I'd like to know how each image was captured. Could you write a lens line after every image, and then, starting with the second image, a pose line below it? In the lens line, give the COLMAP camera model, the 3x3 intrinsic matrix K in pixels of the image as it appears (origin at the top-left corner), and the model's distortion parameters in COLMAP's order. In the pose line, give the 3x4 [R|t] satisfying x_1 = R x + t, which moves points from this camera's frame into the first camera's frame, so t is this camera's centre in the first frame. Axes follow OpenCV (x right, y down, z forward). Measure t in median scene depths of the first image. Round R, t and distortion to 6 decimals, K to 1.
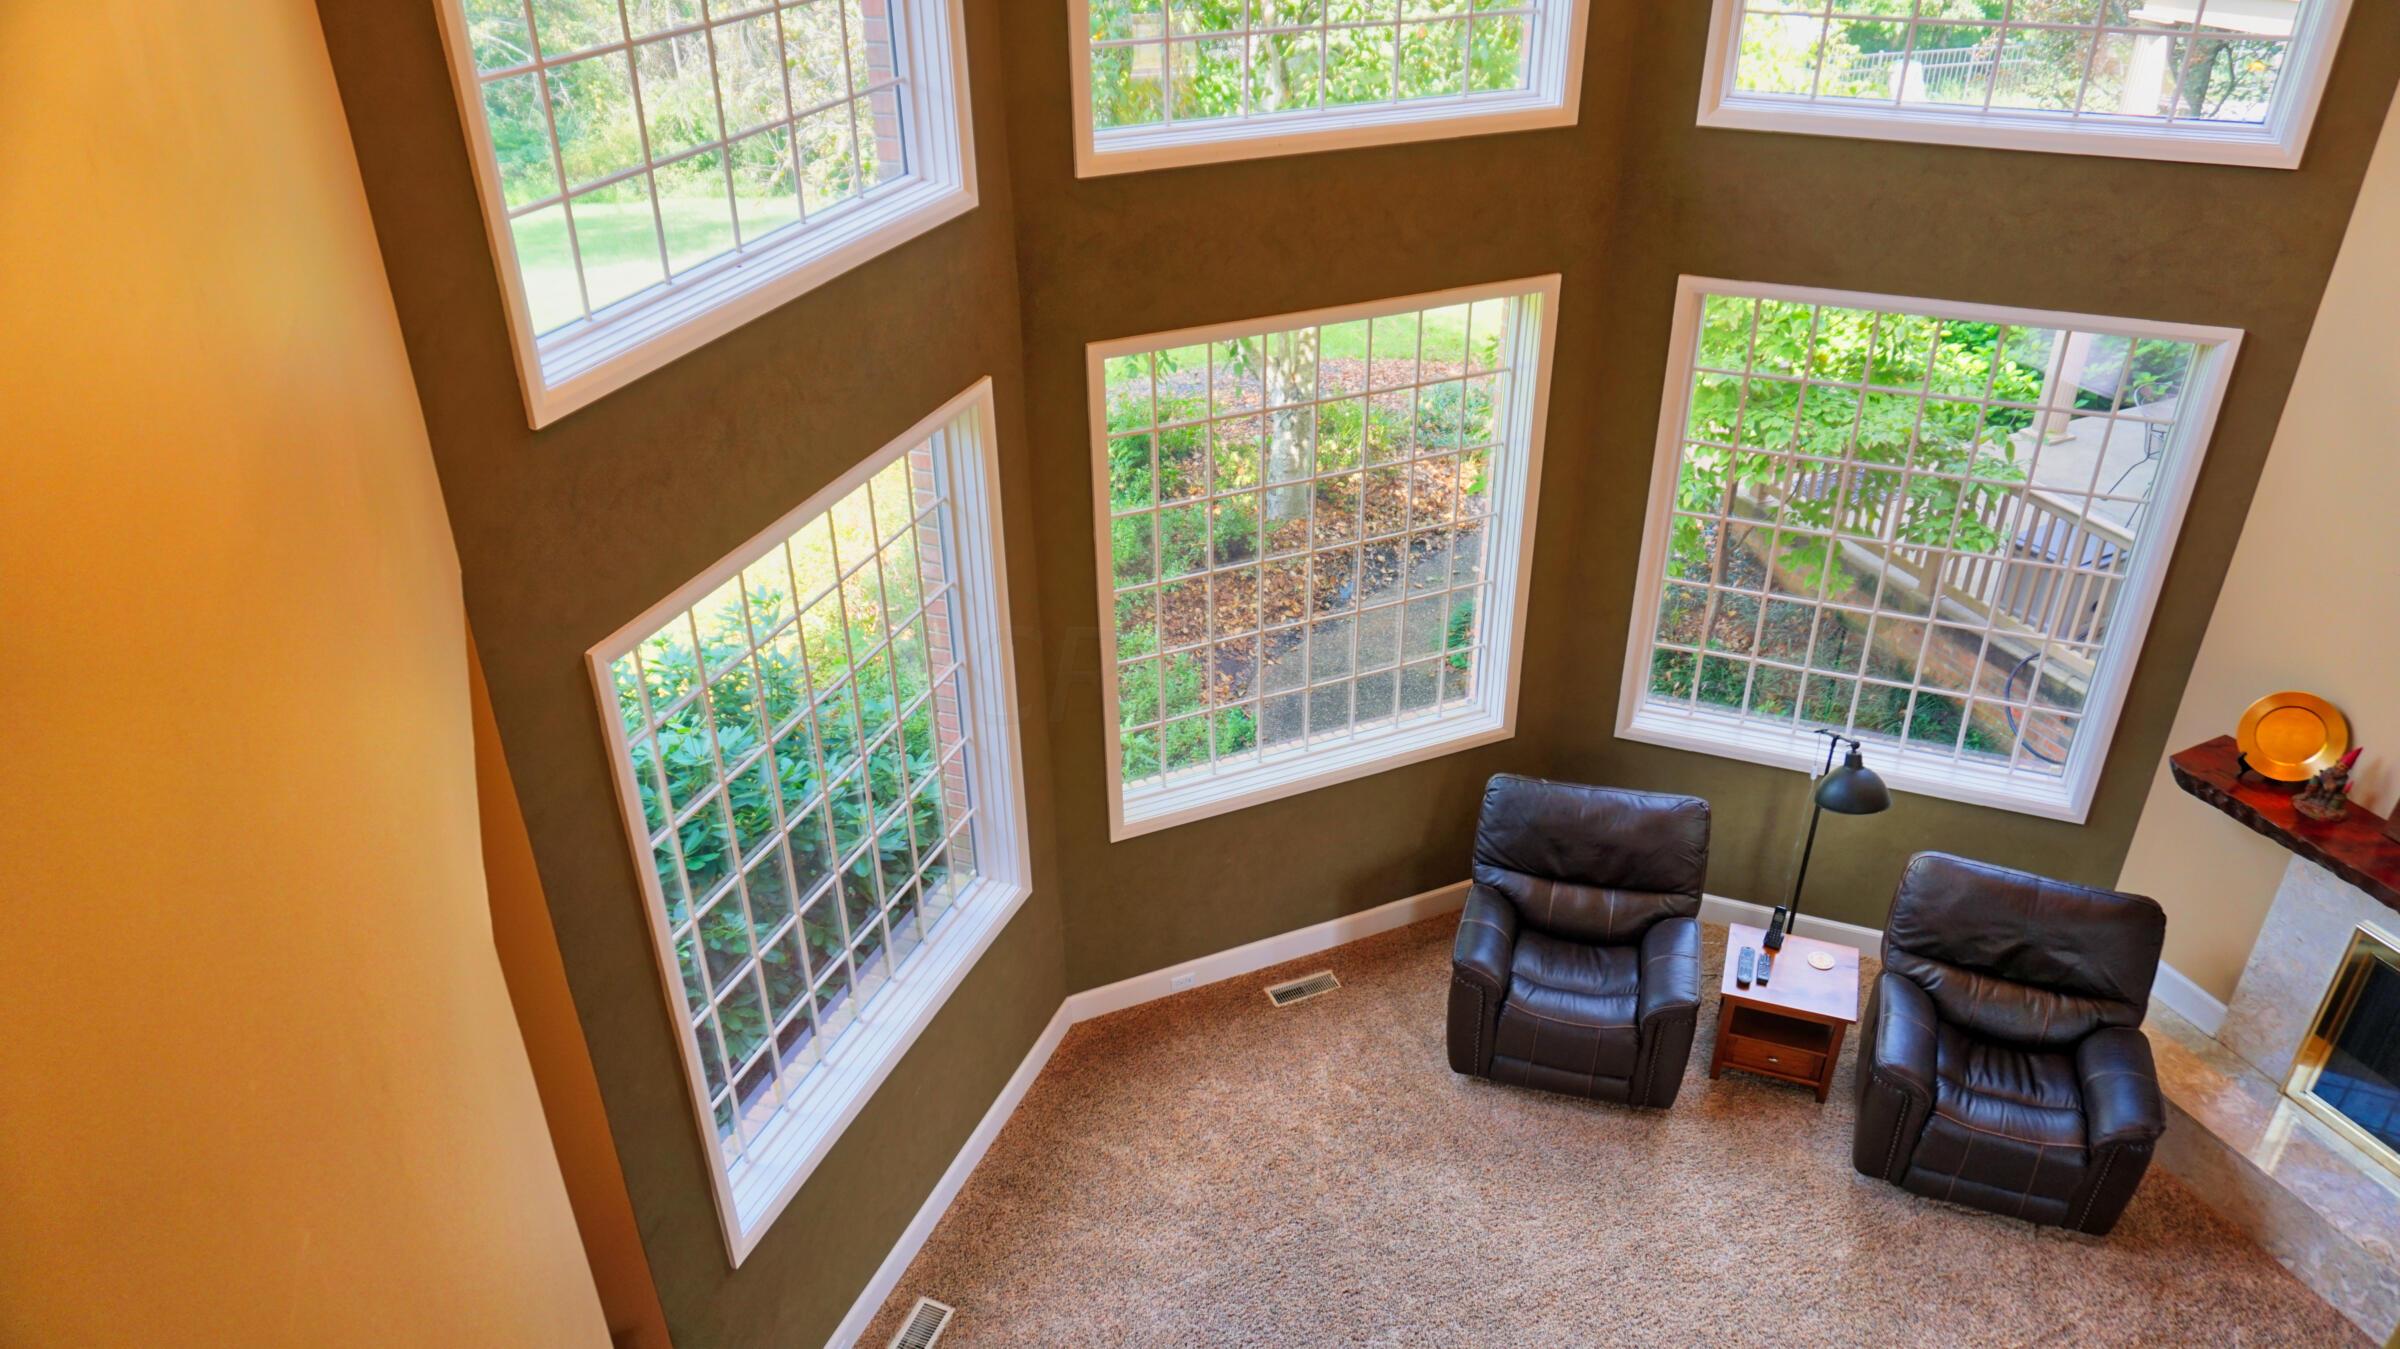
lens RADIAL K [[1605.2, 0, 1202.8], [0, 1605.2, 687.0], [0, 0, 1]] dist [-0.043416, 0.035246]
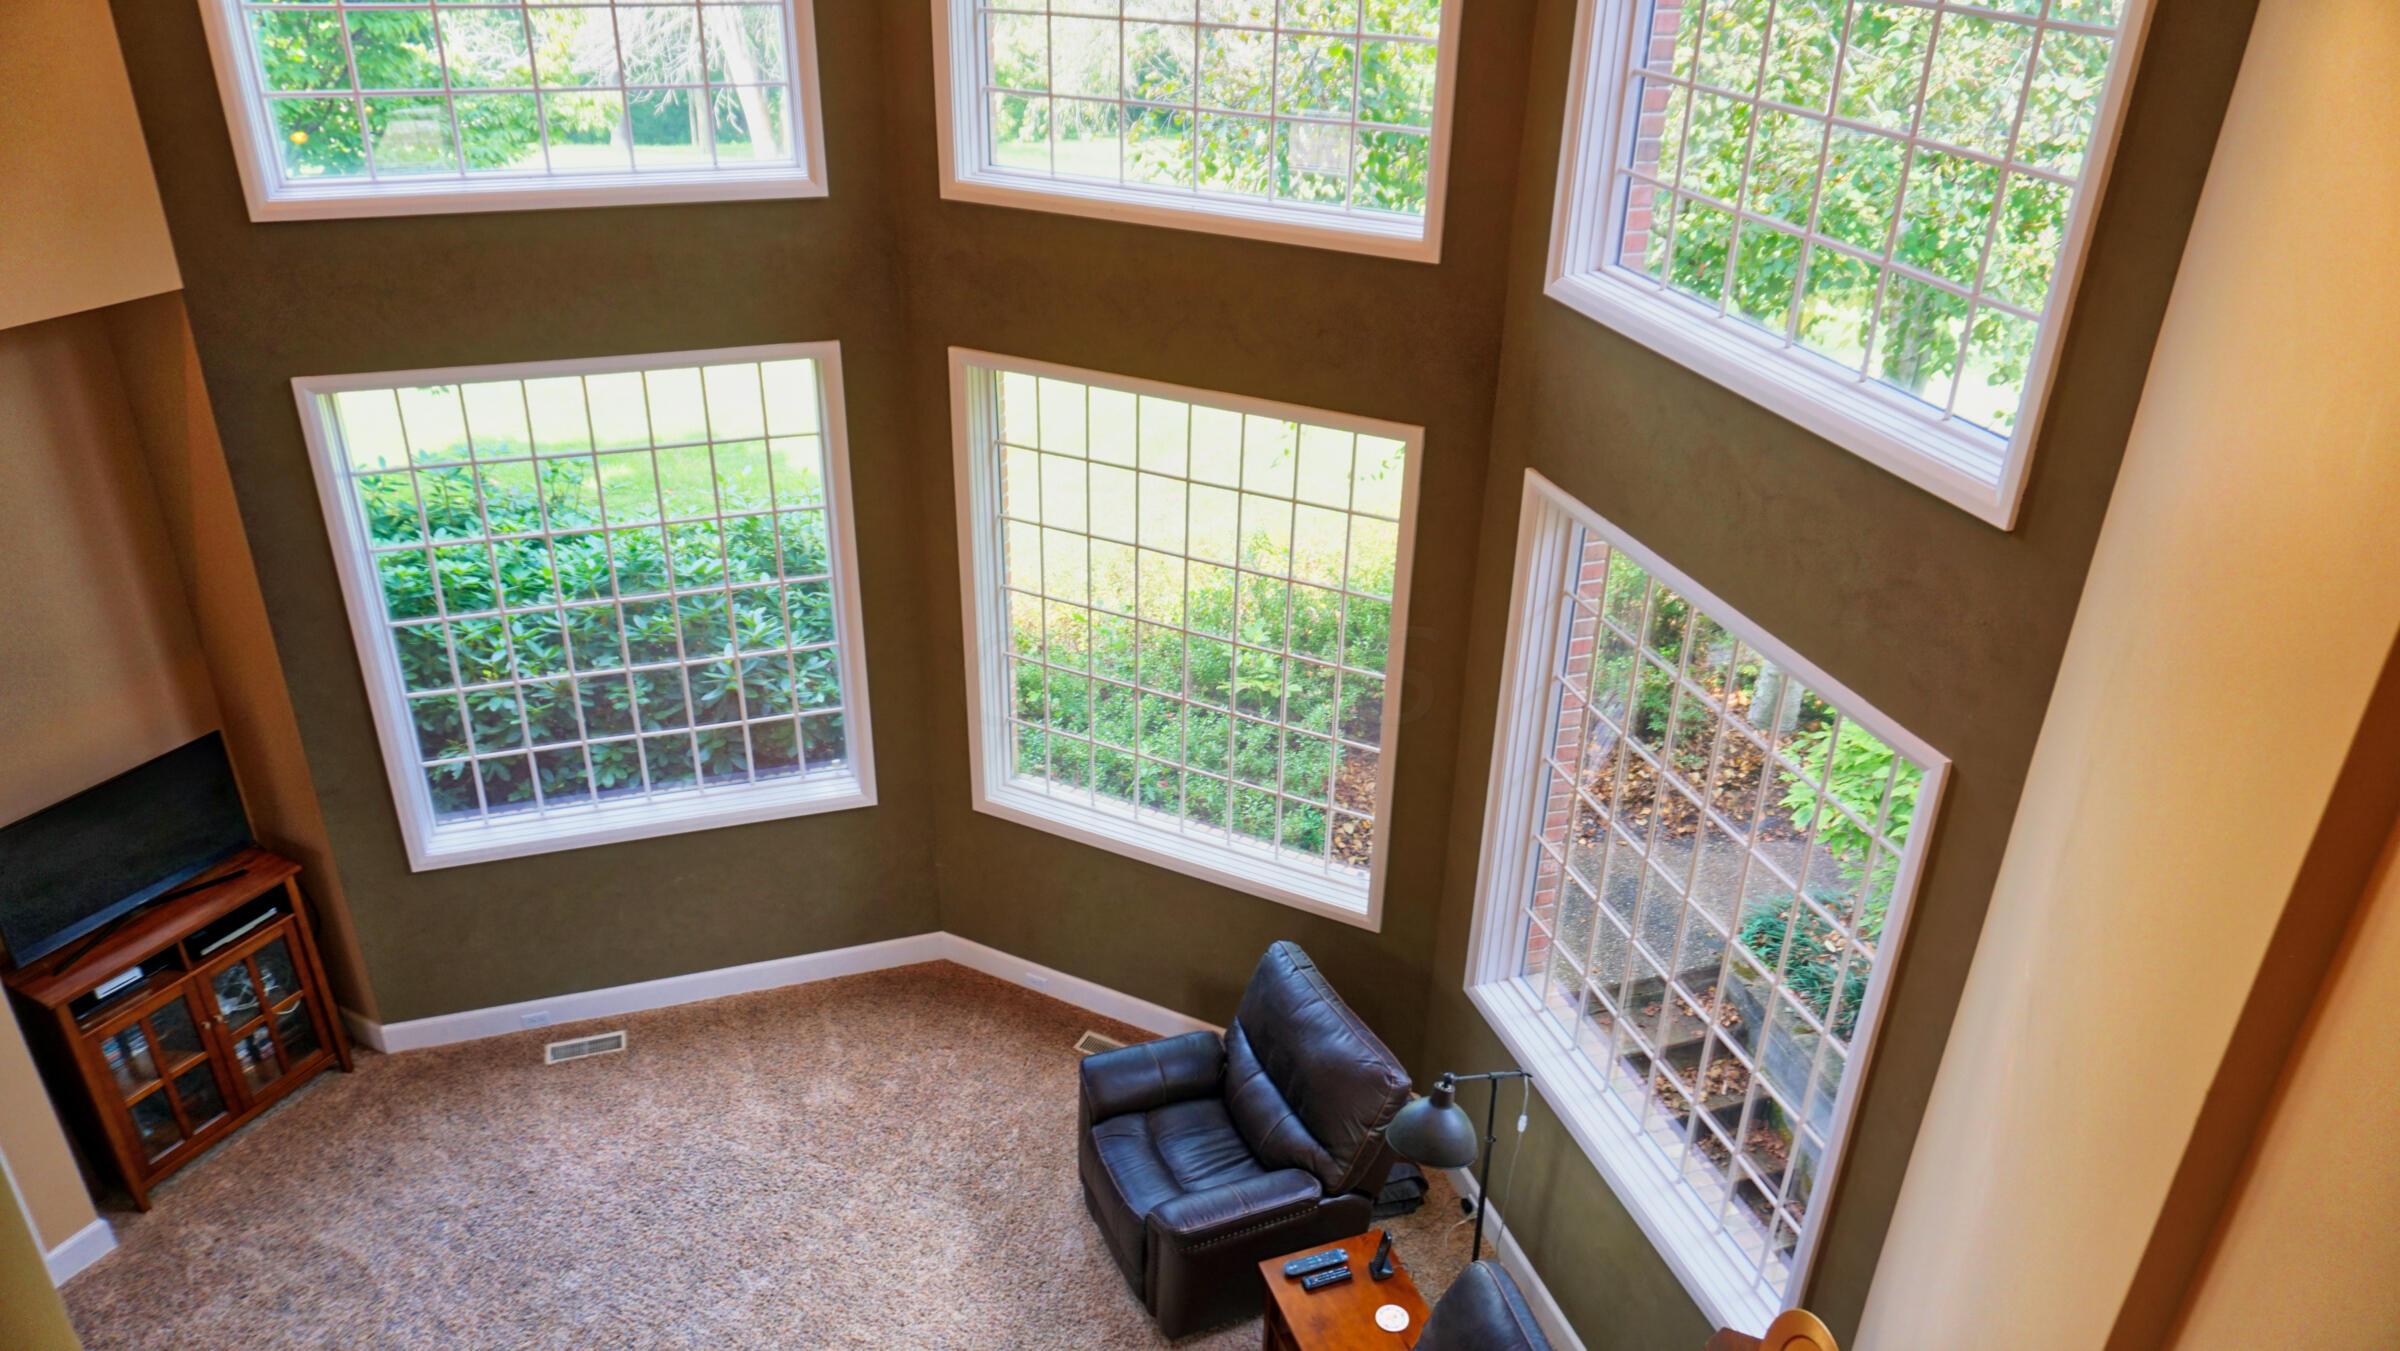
lens RADIAL K [[1605.2, 0, 1202.8], [0, 1605.2, 688.0], [0, 0, 1]] dist [-0.043416, 0.035246]
pose [[0.651905, 0.383075, -0.654426, 0.839077], [-0.416301, 0.902131, 0.113374, -0.191233], [0.633809, 0.198529, 0.747578, 0.307469]]
